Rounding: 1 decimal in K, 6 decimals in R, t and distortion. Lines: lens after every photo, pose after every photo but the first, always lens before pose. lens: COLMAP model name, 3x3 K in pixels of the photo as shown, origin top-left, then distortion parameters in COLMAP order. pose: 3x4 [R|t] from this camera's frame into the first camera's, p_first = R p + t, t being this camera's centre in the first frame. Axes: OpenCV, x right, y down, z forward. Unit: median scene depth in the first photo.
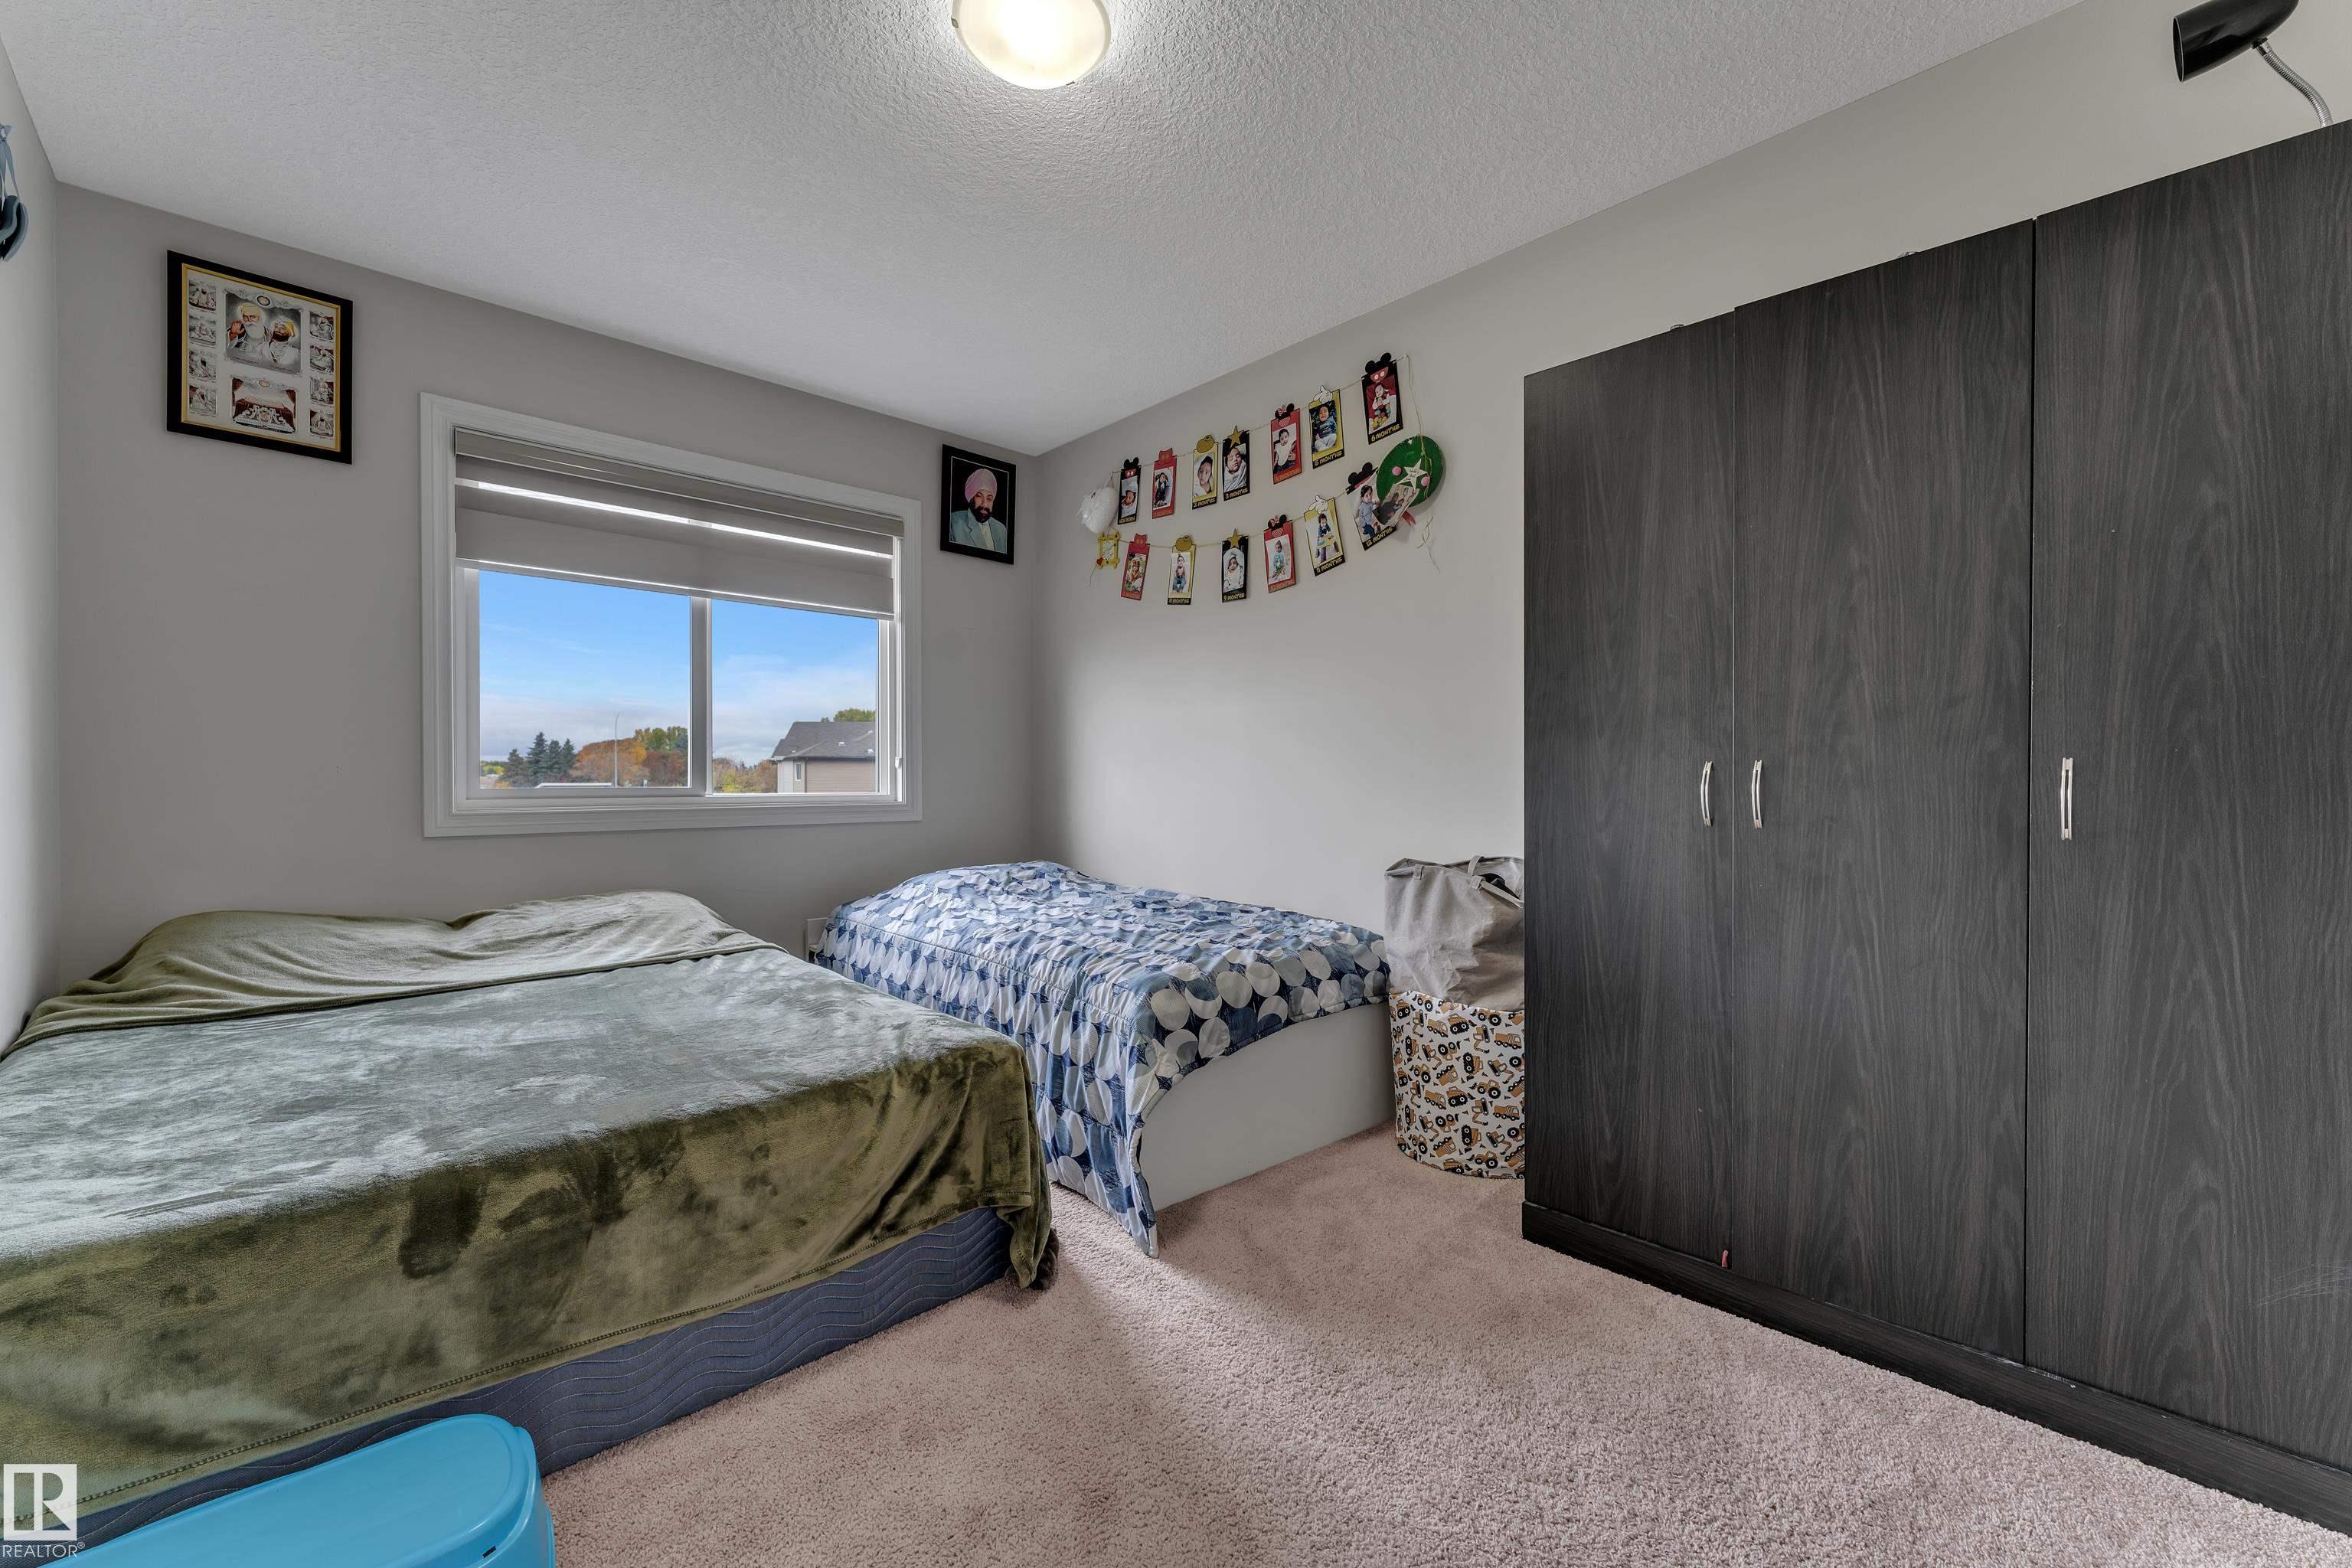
lens RADIAL K [[950.7, 0, 1168.7], [0, 950.7, 771.4], [0, 0, 1]] dist [0.002025, -0.000619]
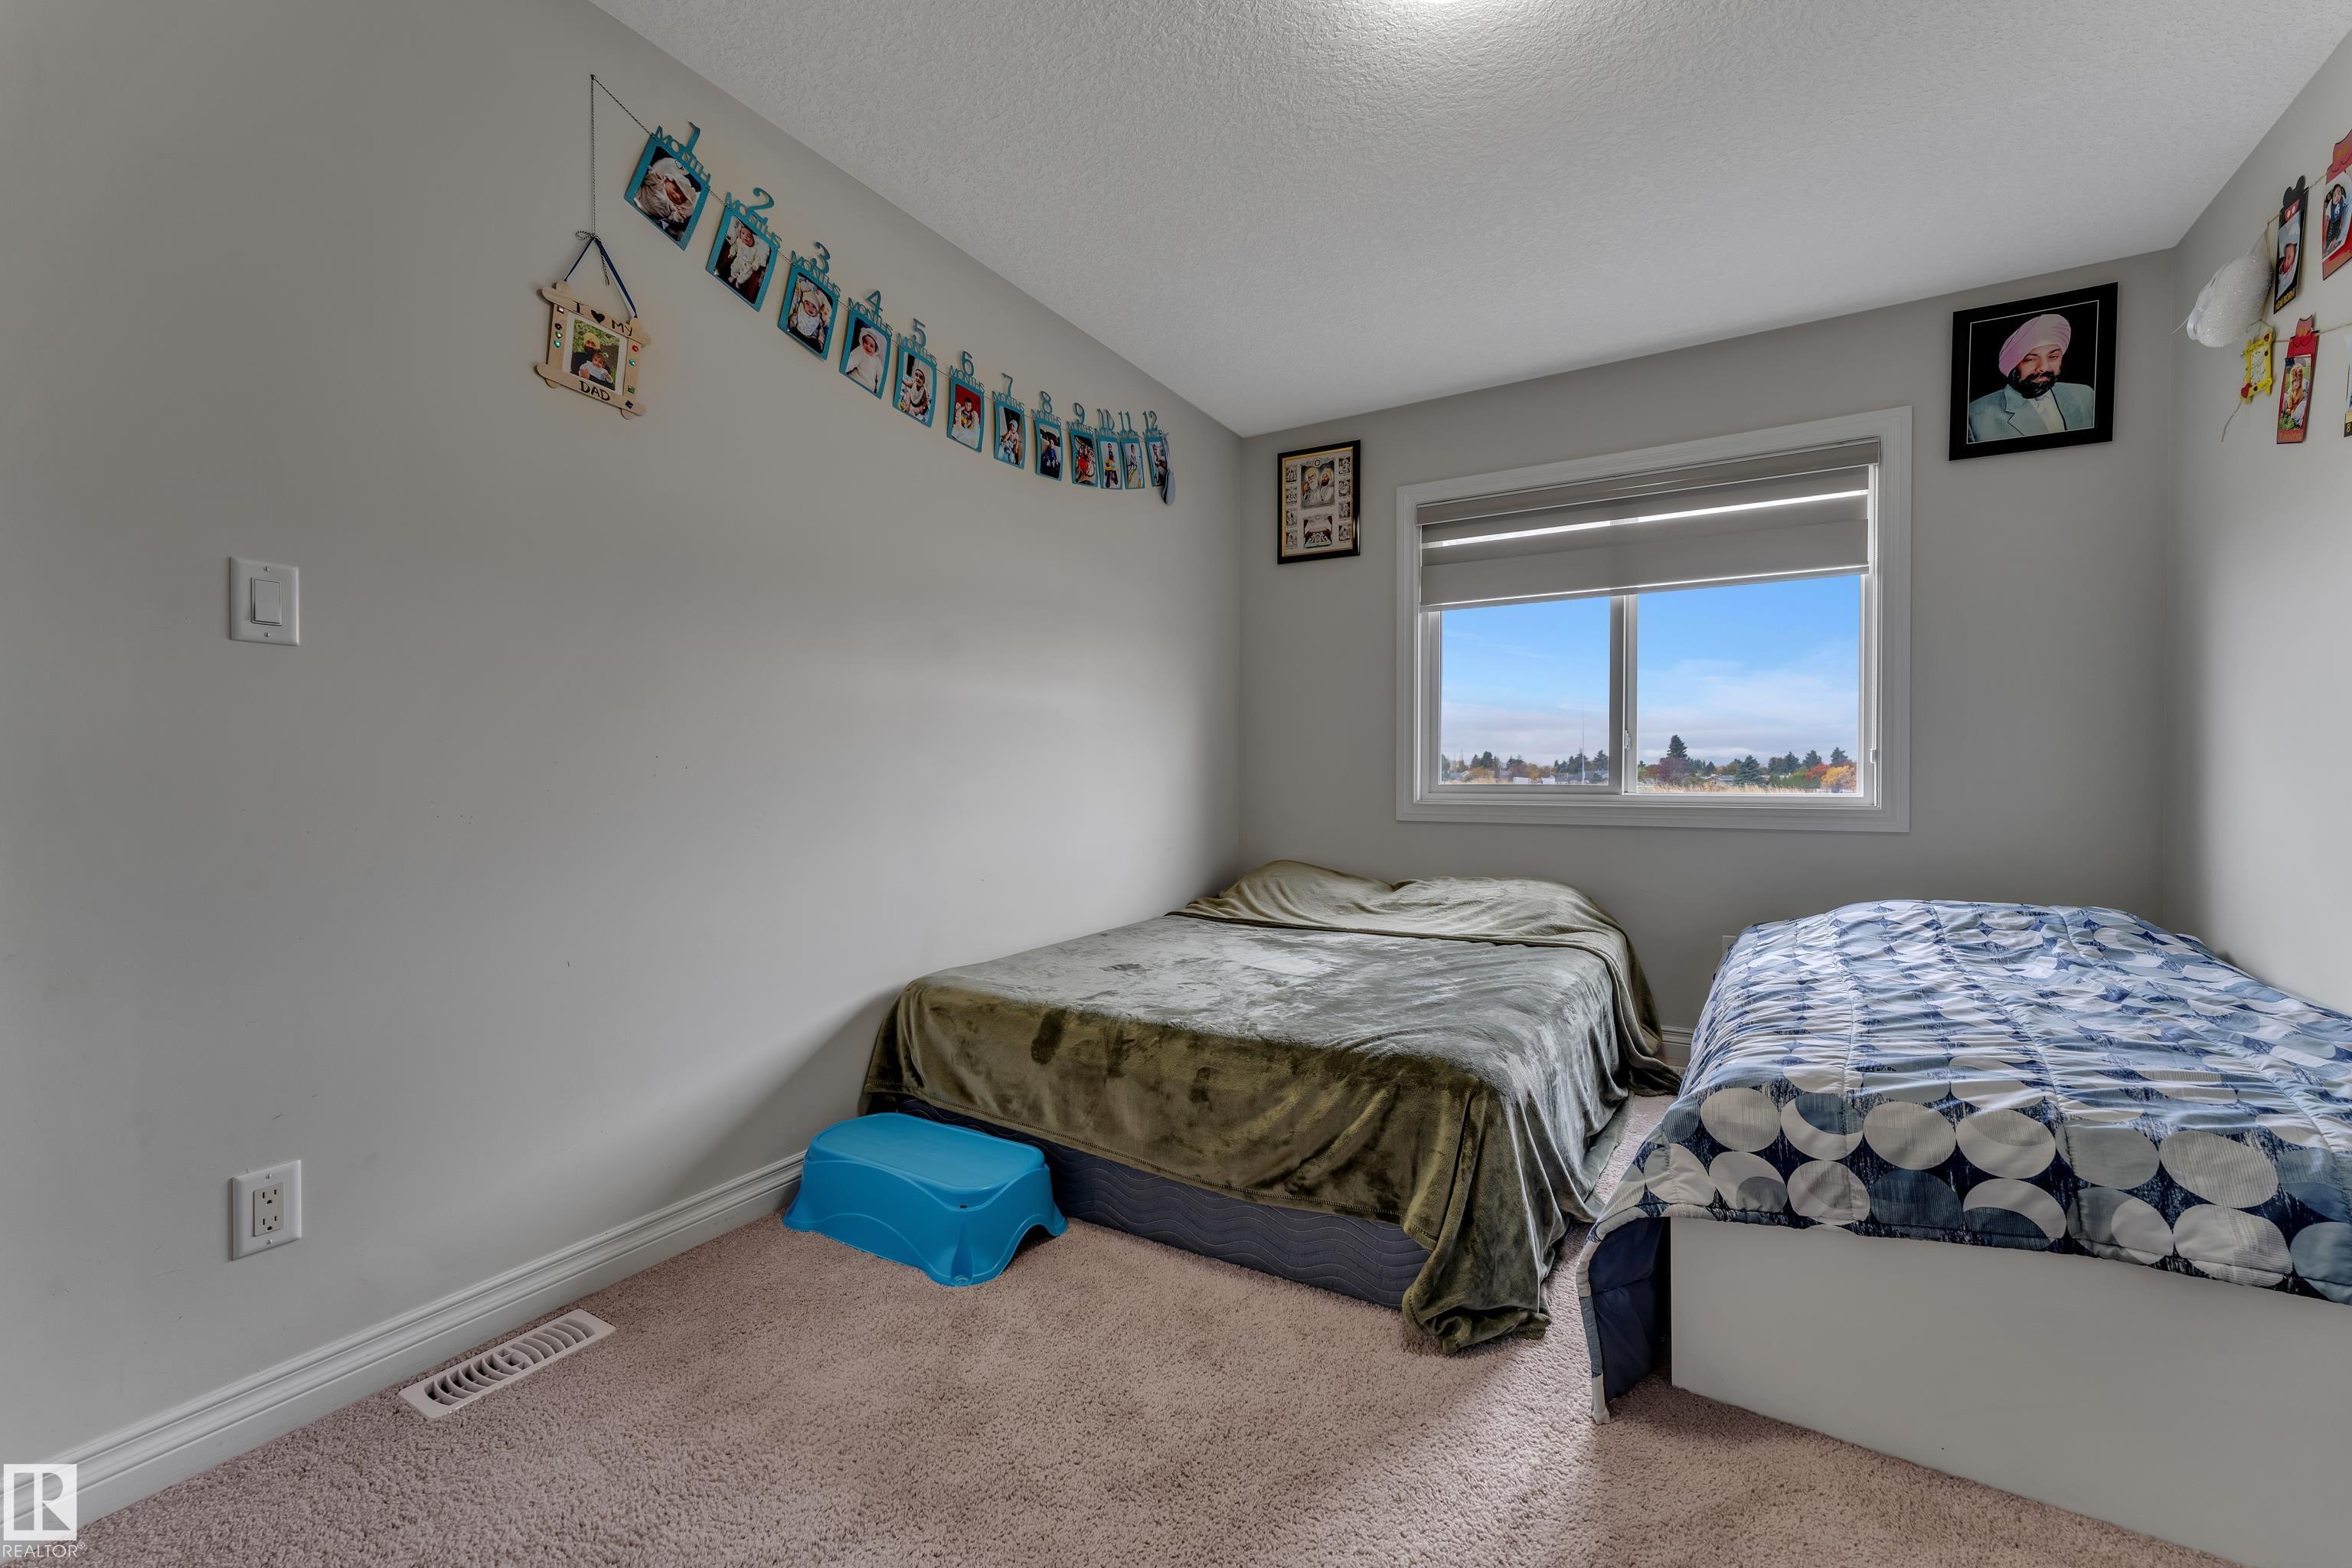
lens RADIAL K [[950.7, 0, 1173.1], [0, 950.7, 776.6], [0, 0, 1]] dist [0.002025, -0.000619]
pose [[0.279903, 0.000221, -0.960028, 0.449301], [0.008227, 0.999963, 0.002628, 0.001360], [0.959993, -0.008634, 0.279891, 0.353601]]
